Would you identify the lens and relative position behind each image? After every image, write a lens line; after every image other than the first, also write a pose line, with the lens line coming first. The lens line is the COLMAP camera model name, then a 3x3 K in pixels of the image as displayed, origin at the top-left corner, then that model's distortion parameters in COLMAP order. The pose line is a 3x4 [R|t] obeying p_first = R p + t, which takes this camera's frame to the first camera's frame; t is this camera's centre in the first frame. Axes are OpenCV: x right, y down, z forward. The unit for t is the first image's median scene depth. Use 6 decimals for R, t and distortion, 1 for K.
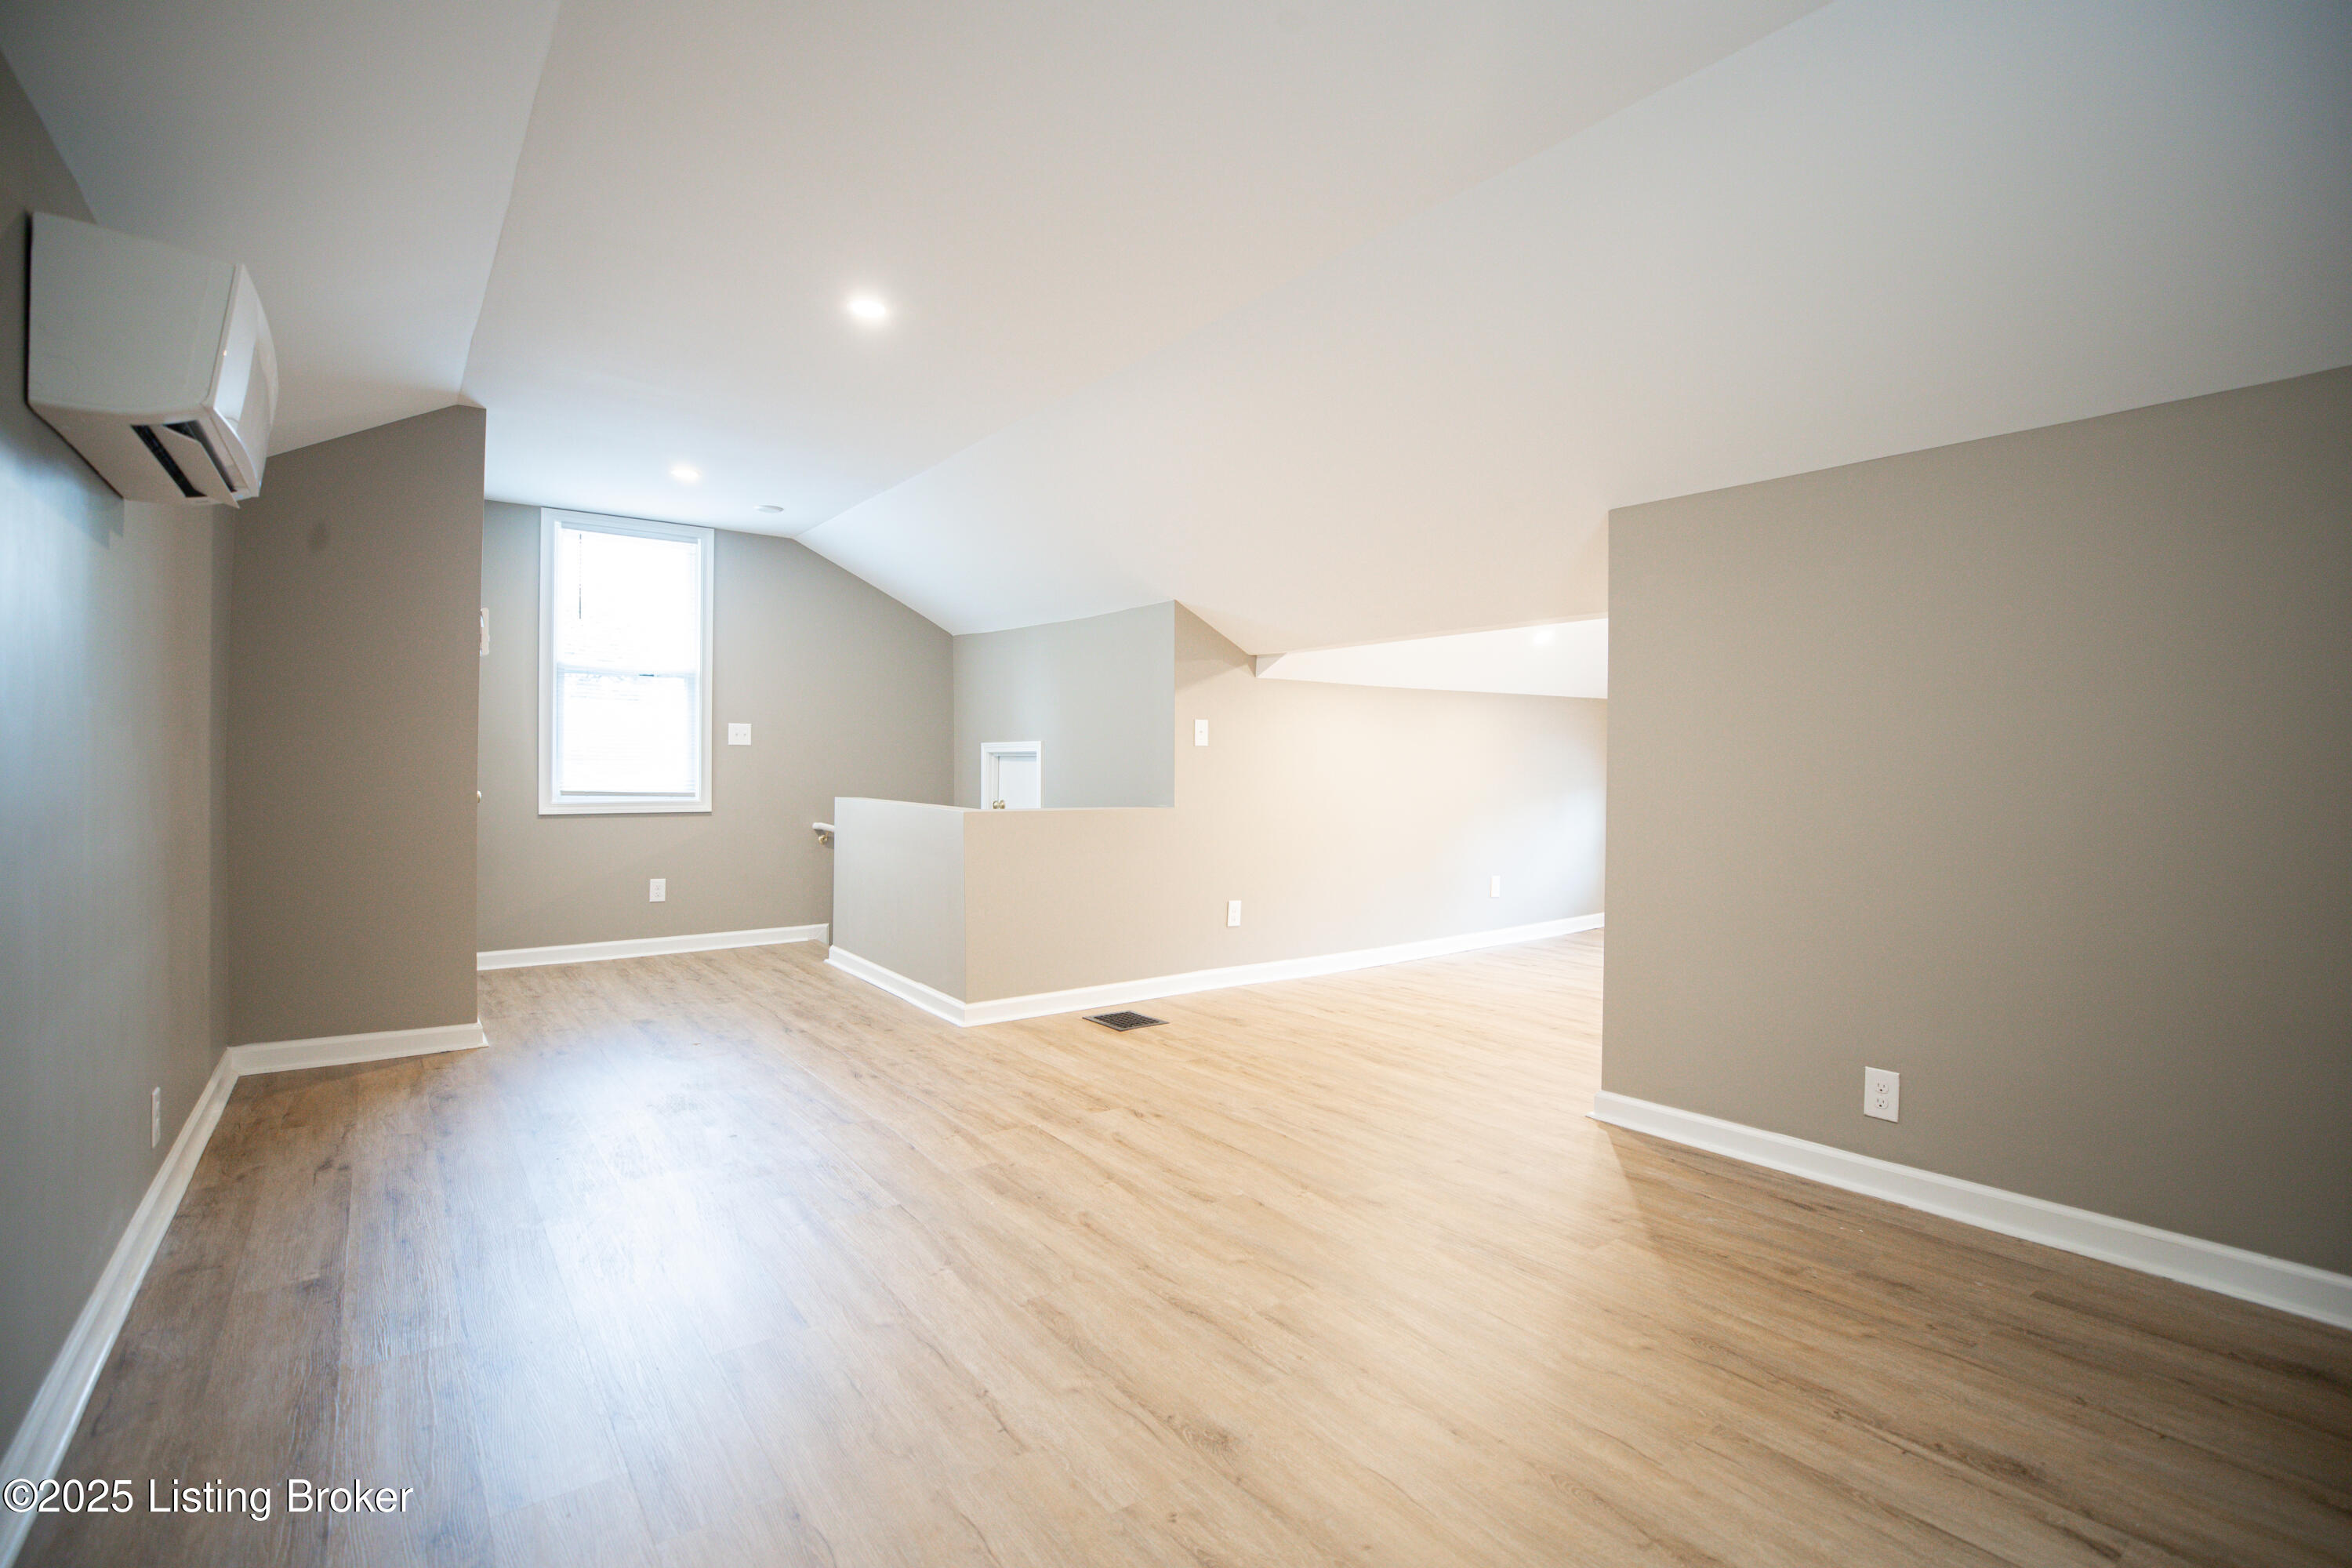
lens RADIAL K [[1111.7, 0, 1180.8], [0, 1111.7, 775.2], [0, 0, 1]] dist [-0.036461, 0.011263]
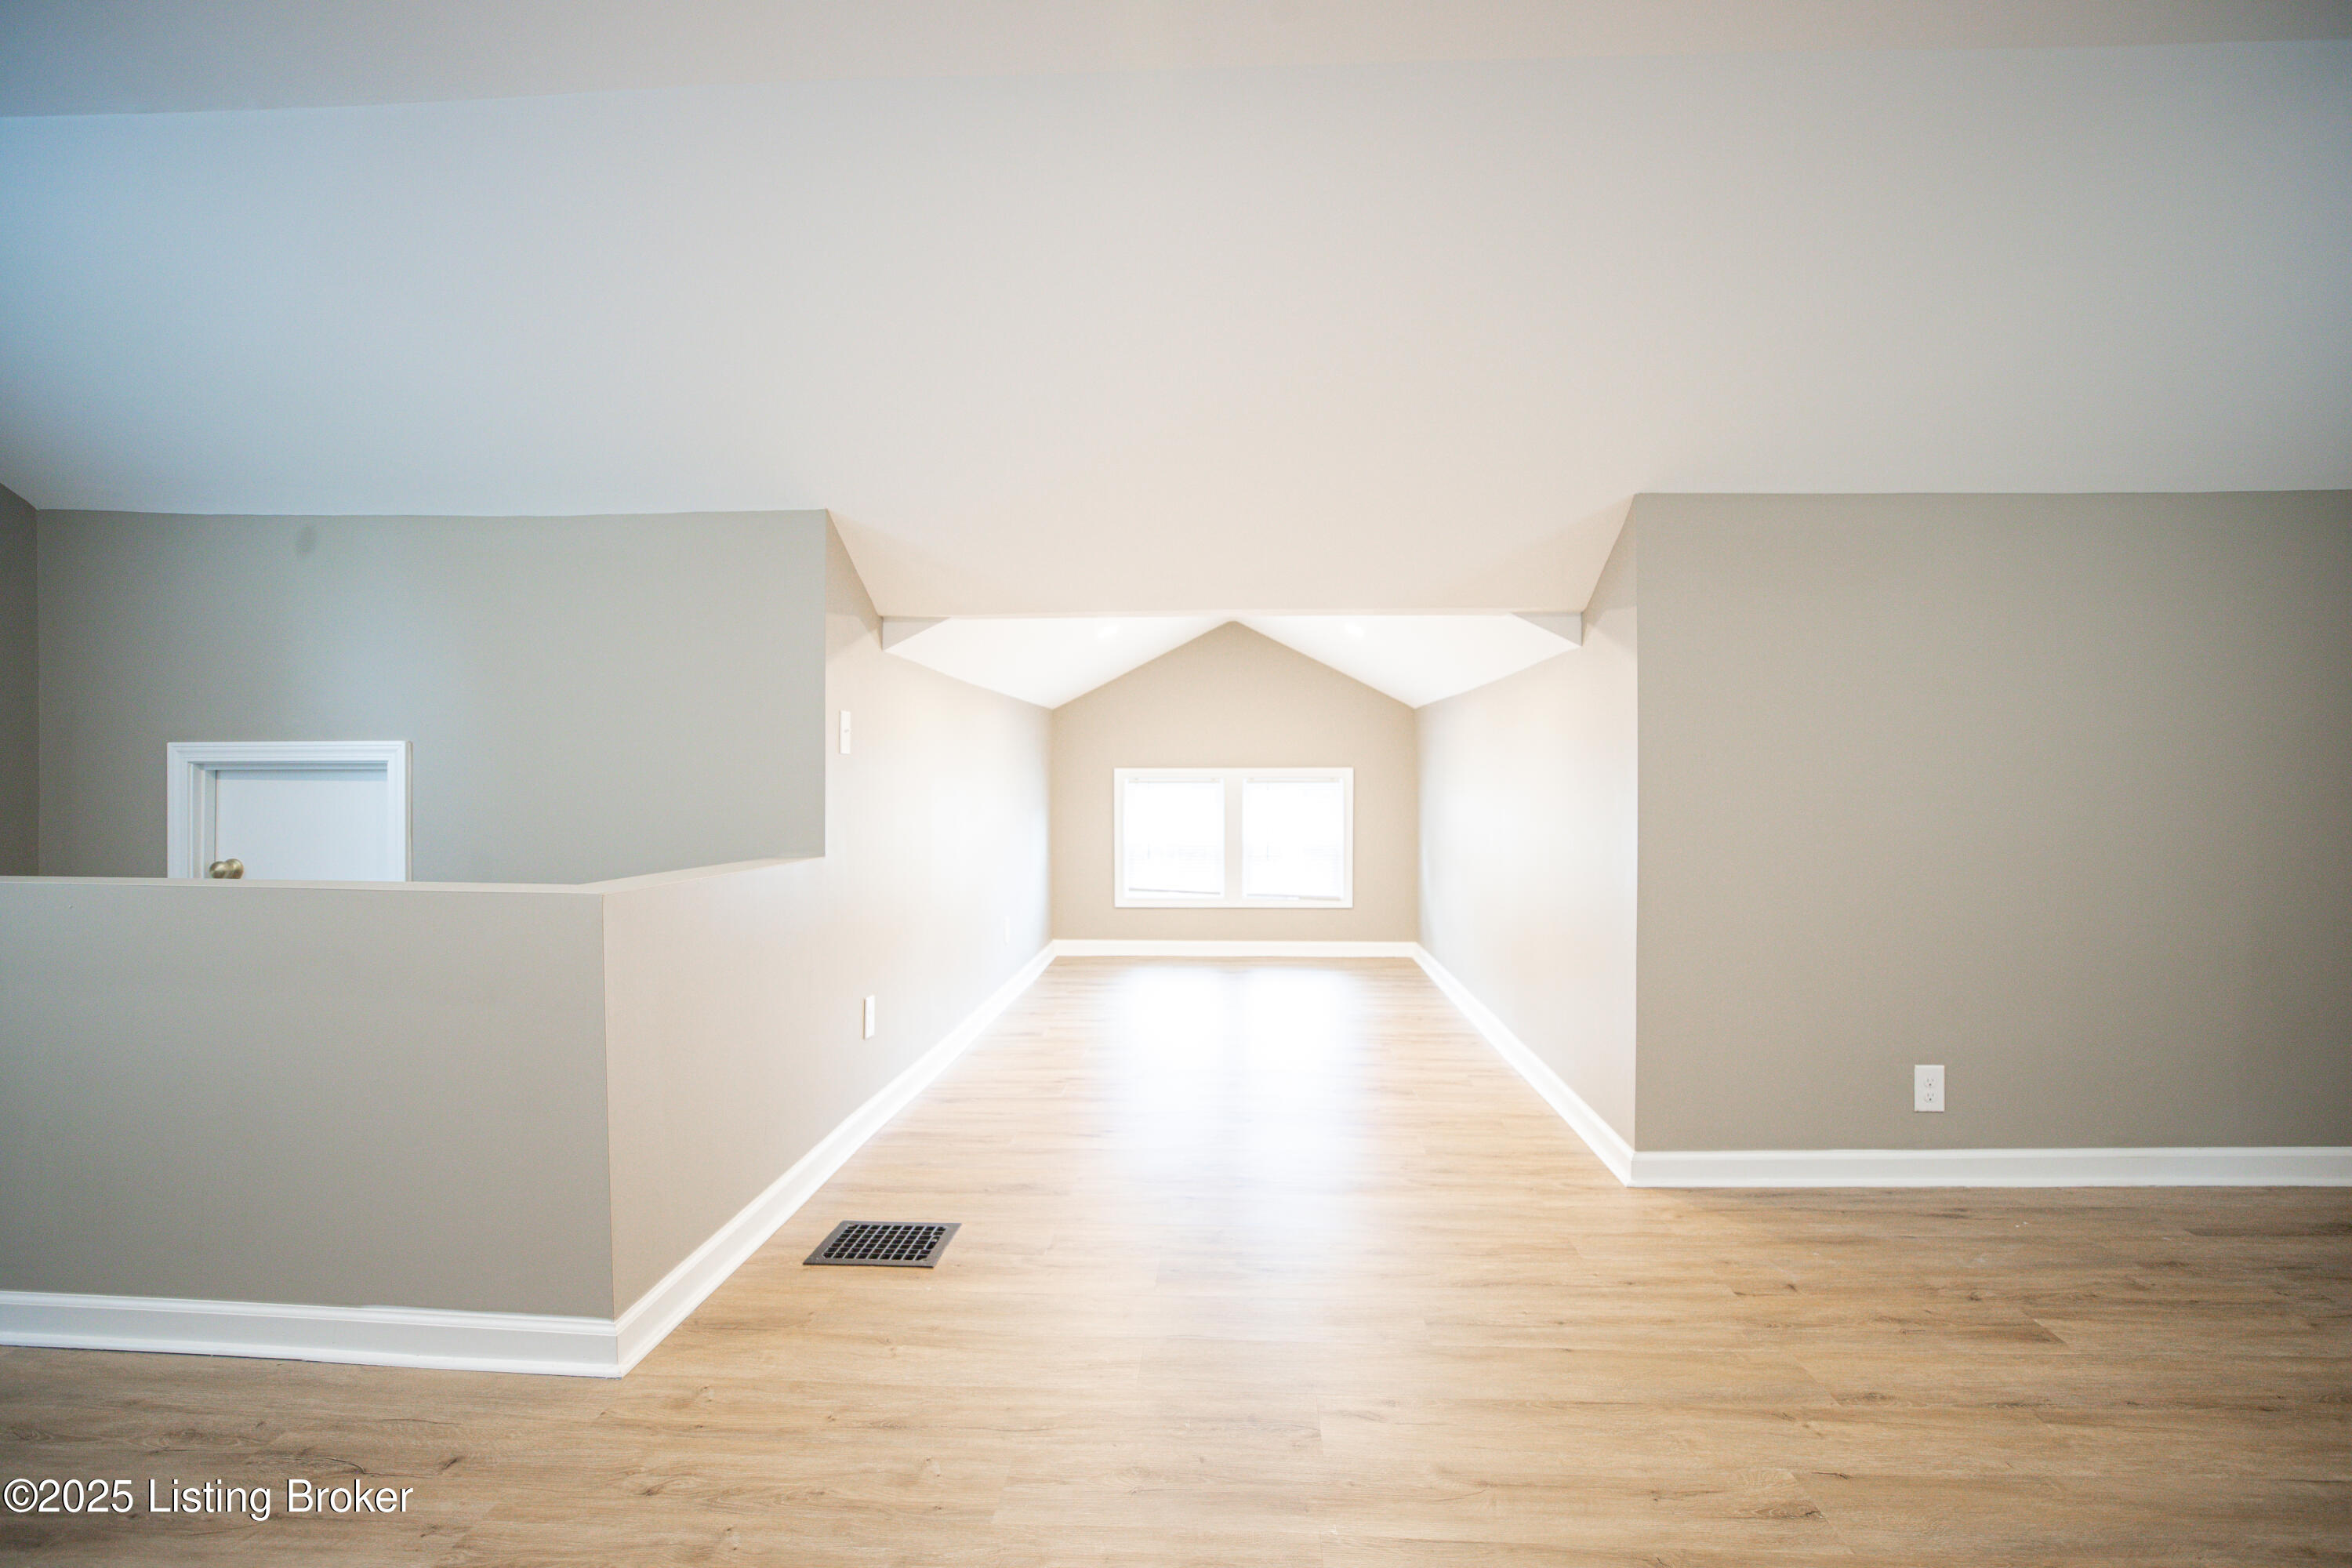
lens RADIAL K [[1111.7, 0, 1180.8], [0, 1111.7, 775.2], [0, 0, 1]] dist [-0.036461, 0.011263]
pose [[0.630931, -0.000368, 0.775839, -0.534204], [0.012146, 0.999882, -0.009402, -0.010413], [-0.775744, 0.015355, 0.630861, 0.734578]]
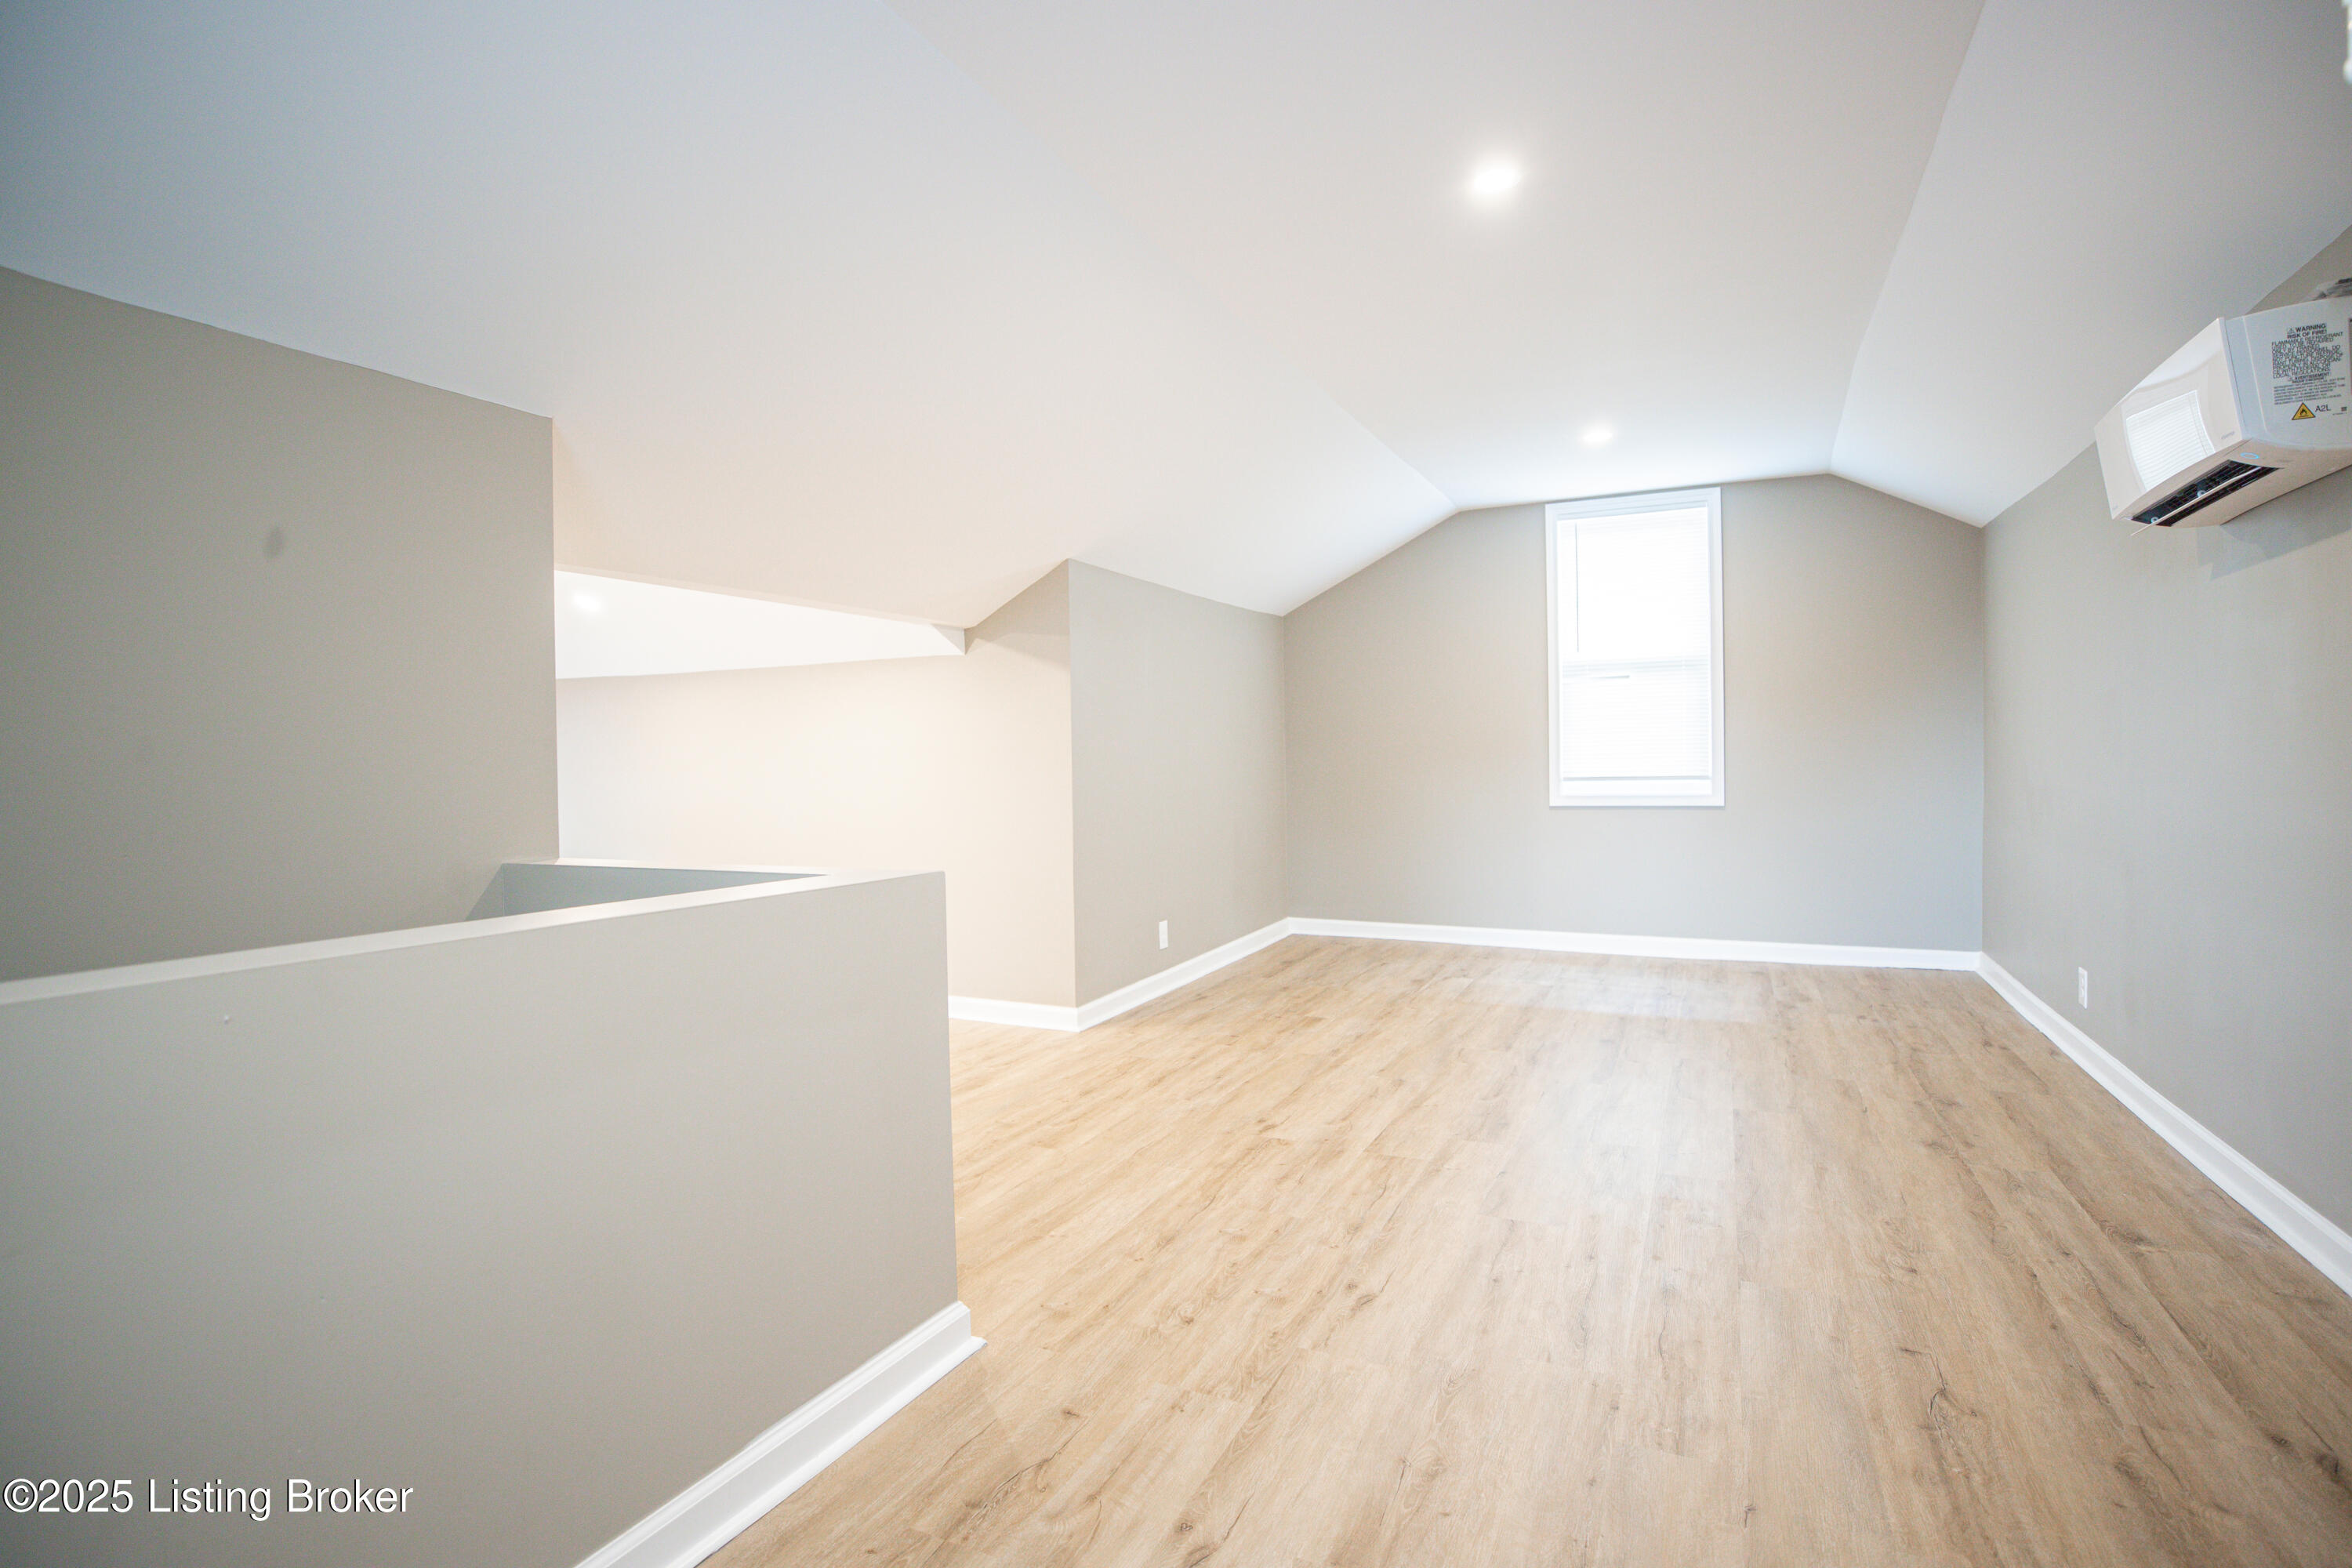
lens RADIAL K [[1142.5, 0, 1221.9], [0, 1142.5, 773.4], [0, 0, 1]] dist [0.002669, 0.000097]
pose [[-0.504226, -0.012966, 0.863474, -0.872425], [0.015641, 0.999586, 0.024143, -0.019524], [-0.863430, 0.025679, -0.503815, 1.548915]]
